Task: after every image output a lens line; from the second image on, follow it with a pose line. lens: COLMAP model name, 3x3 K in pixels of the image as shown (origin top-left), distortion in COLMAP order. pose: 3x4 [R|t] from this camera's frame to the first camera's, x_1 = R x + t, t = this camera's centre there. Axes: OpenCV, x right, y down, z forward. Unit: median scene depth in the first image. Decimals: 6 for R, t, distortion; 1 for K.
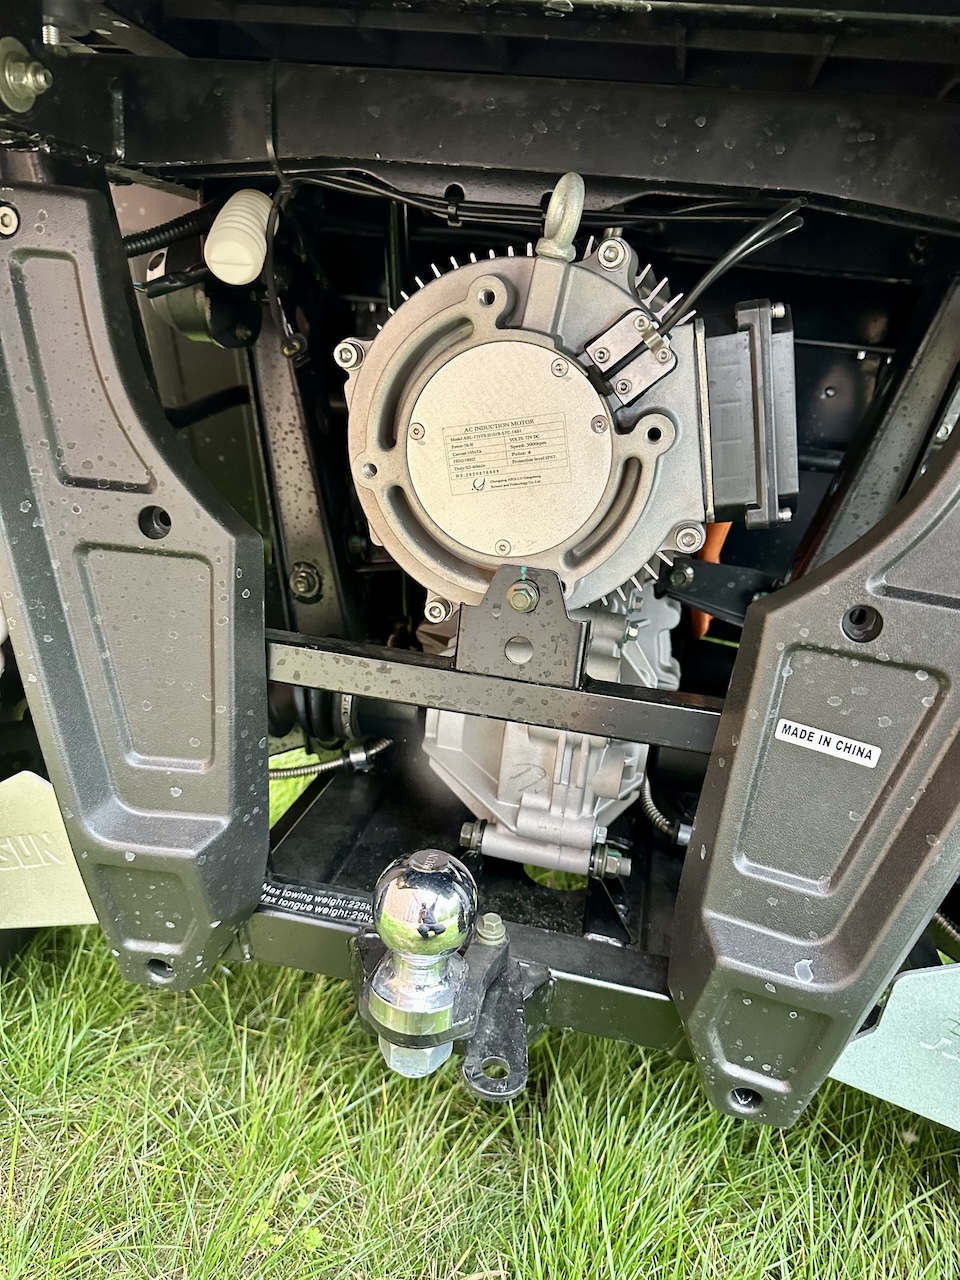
lens RADIAL K [[726.8, 0, 480.0], [0, 726.8, 640.0], [0, 0, 1]] dist [-0.001701, -0.000320]
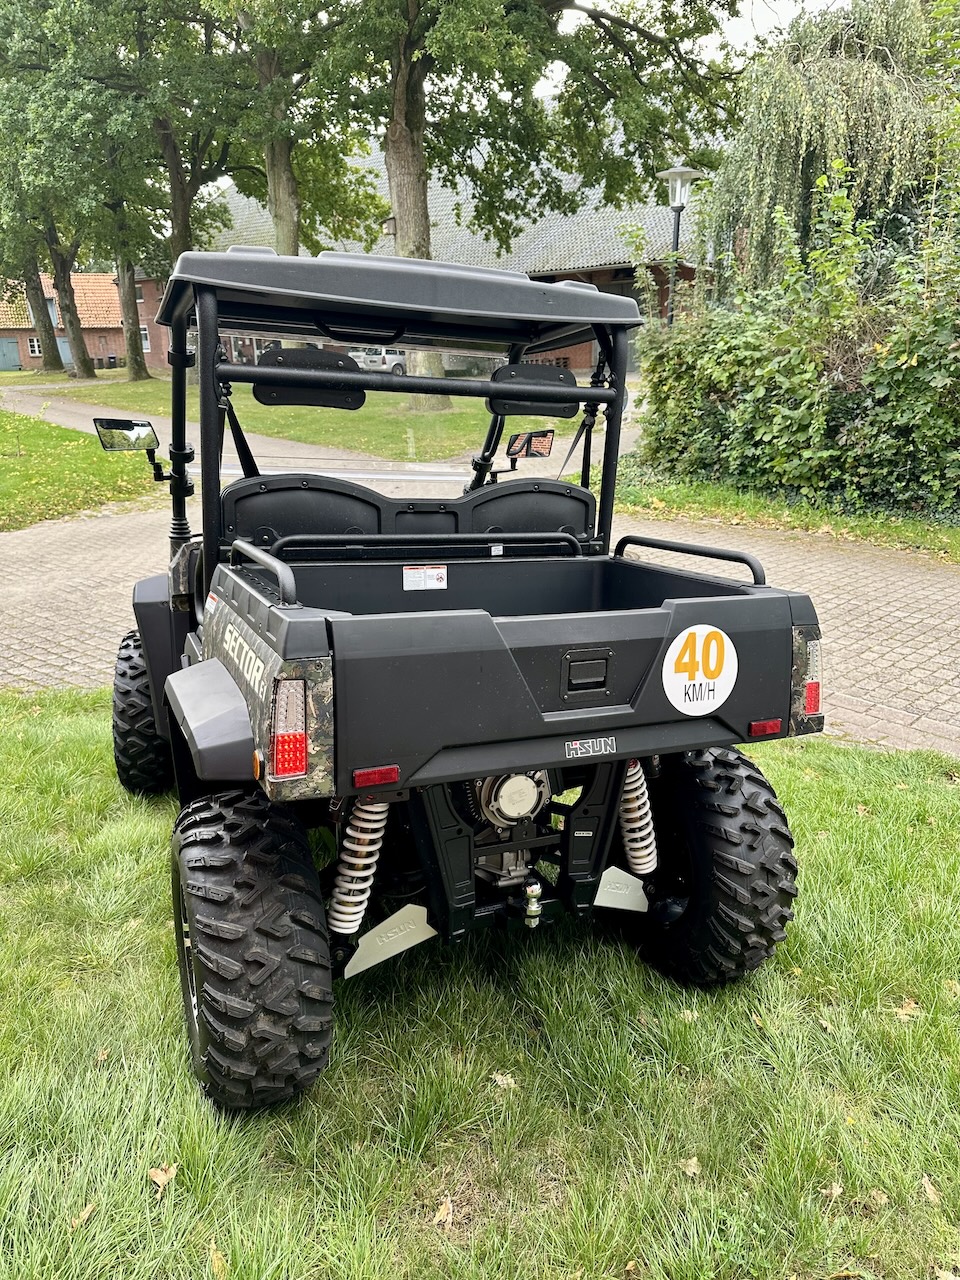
lens RADIAL K [[876.3, 0, 480.0], [0, 876.3, 640.0], [0, 0, 1]] dist [0.000305, -0.068700]
pose [[0.827958, -0.192682, 0.526648, -3.123368], [0.233334, 0.972333, -0.011088, -1.288522], [-0.509941, 0.132066, 0.850011, -4.084818]]
